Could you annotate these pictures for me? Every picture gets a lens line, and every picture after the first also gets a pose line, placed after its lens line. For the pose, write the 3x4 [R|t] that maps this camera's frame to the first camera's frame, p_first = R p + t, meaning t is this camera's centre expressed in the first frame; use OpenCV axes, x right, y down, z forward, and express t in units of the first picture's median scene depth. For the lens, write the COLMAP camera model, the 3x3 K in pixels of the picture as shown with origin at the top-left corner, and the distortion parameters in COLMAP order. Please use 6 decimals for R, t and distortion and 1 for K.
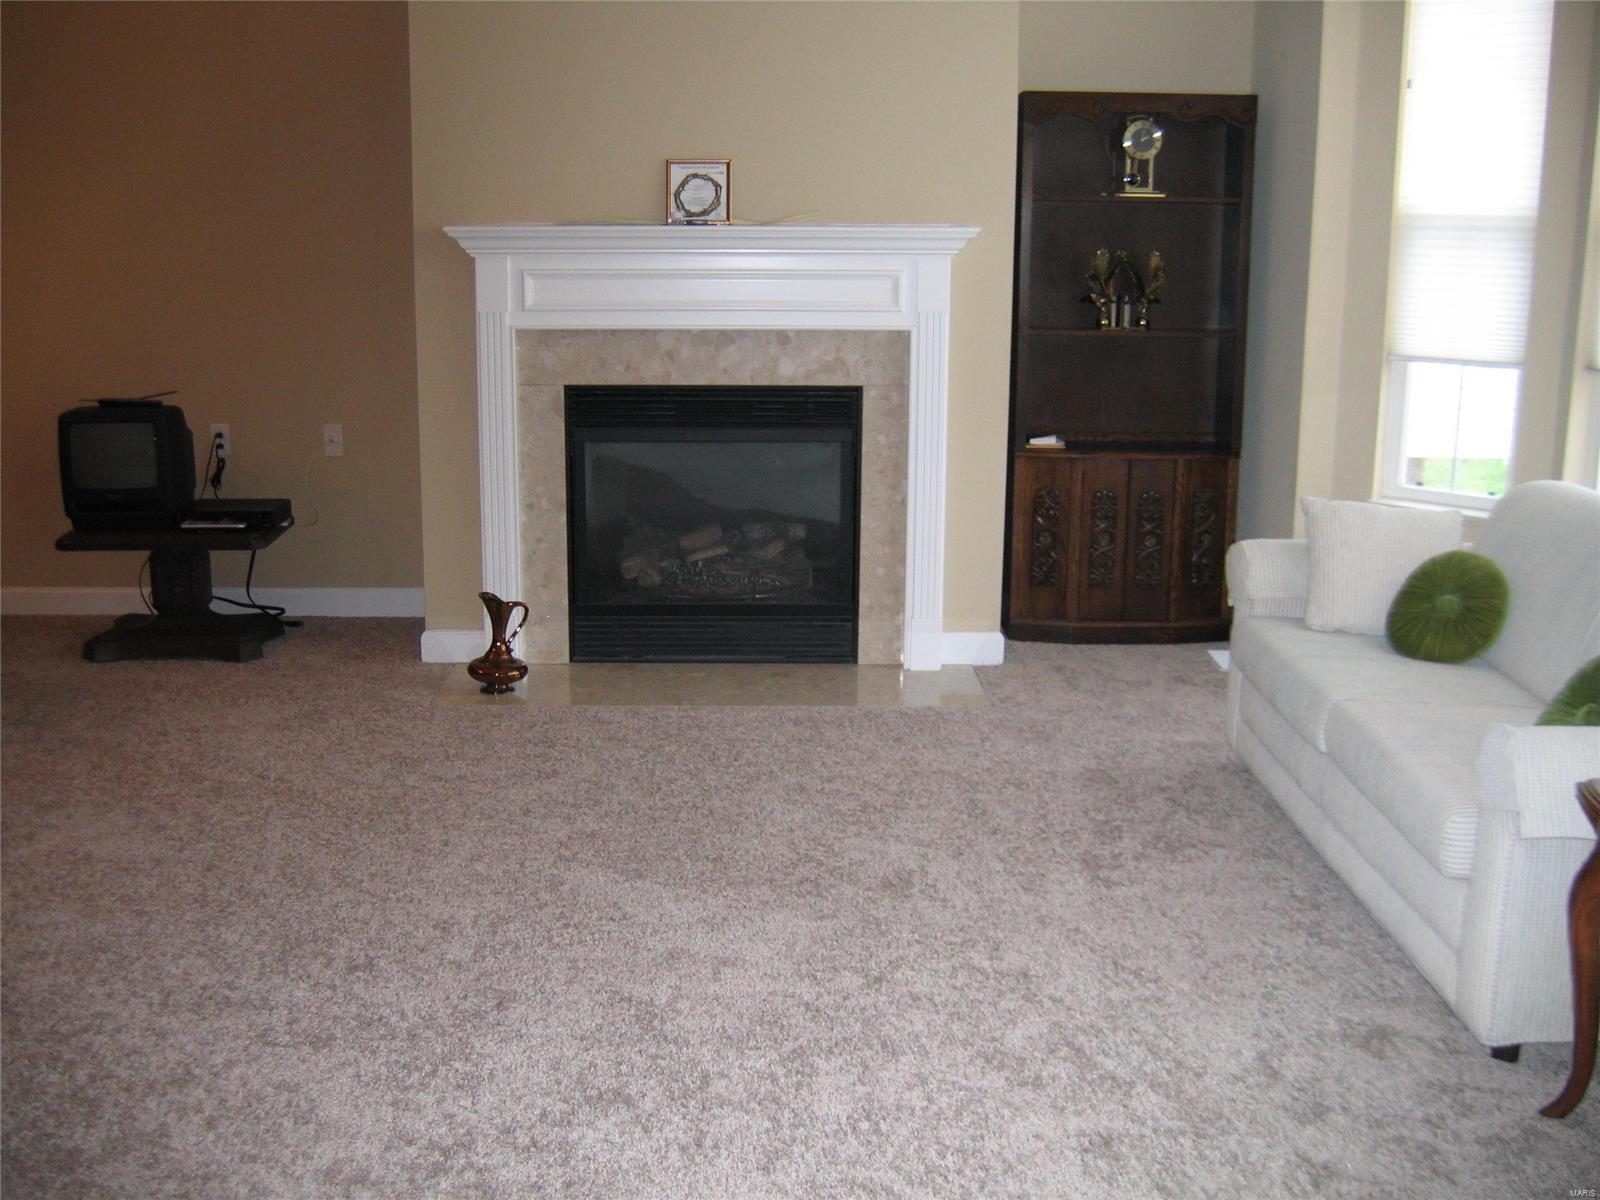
lens RADIAL K [[1756.3, 0, 800.0], [0, 1756.3, 600.0], [0, 0, 1]] dist [-0.000281, 0.006048]
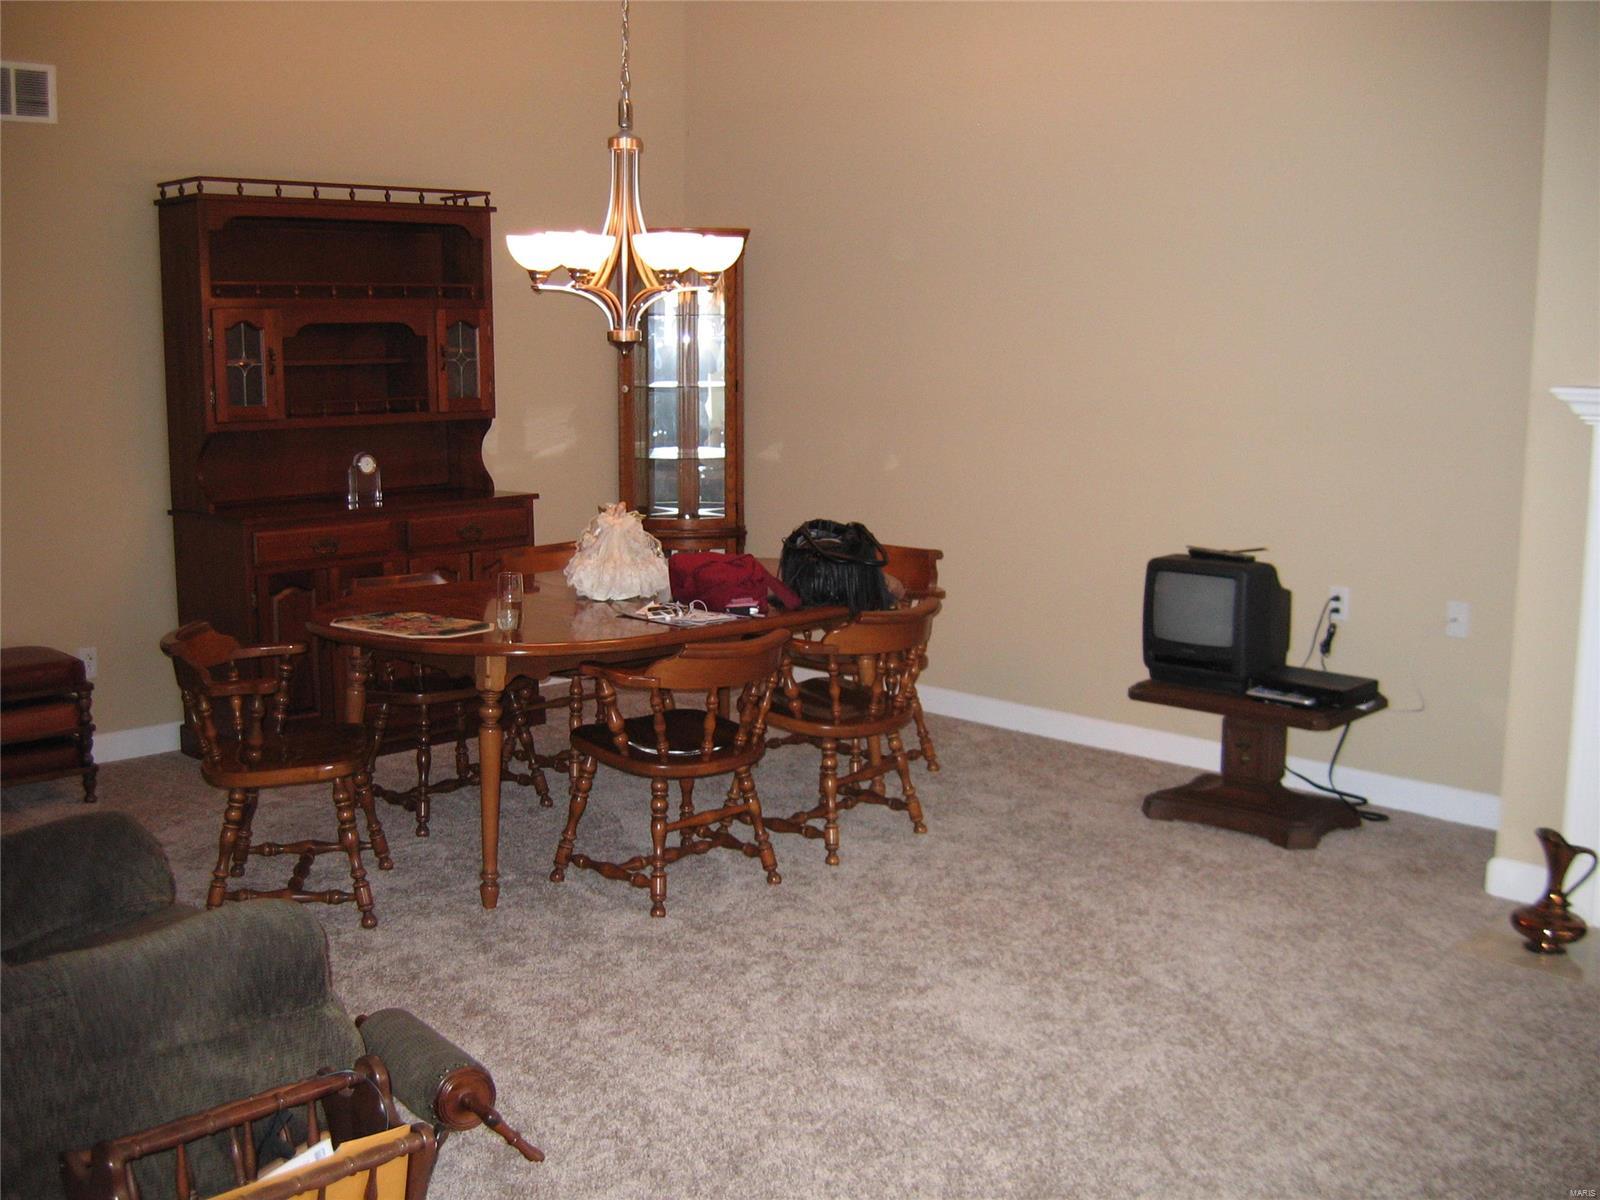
lens RADIAL K [[1806.2, 0, 800.0], [0, 1806.2, 600.0], [0, 0, 1]] dist [-0.107187, 0.017494]
pose [[0.702837, 0.117155, -0.701638, 0.139552], [-0.166811, 0.985986, -0.002463, -0.048035], [0.691516, 0.118772, 0.712530, 0.154204]]
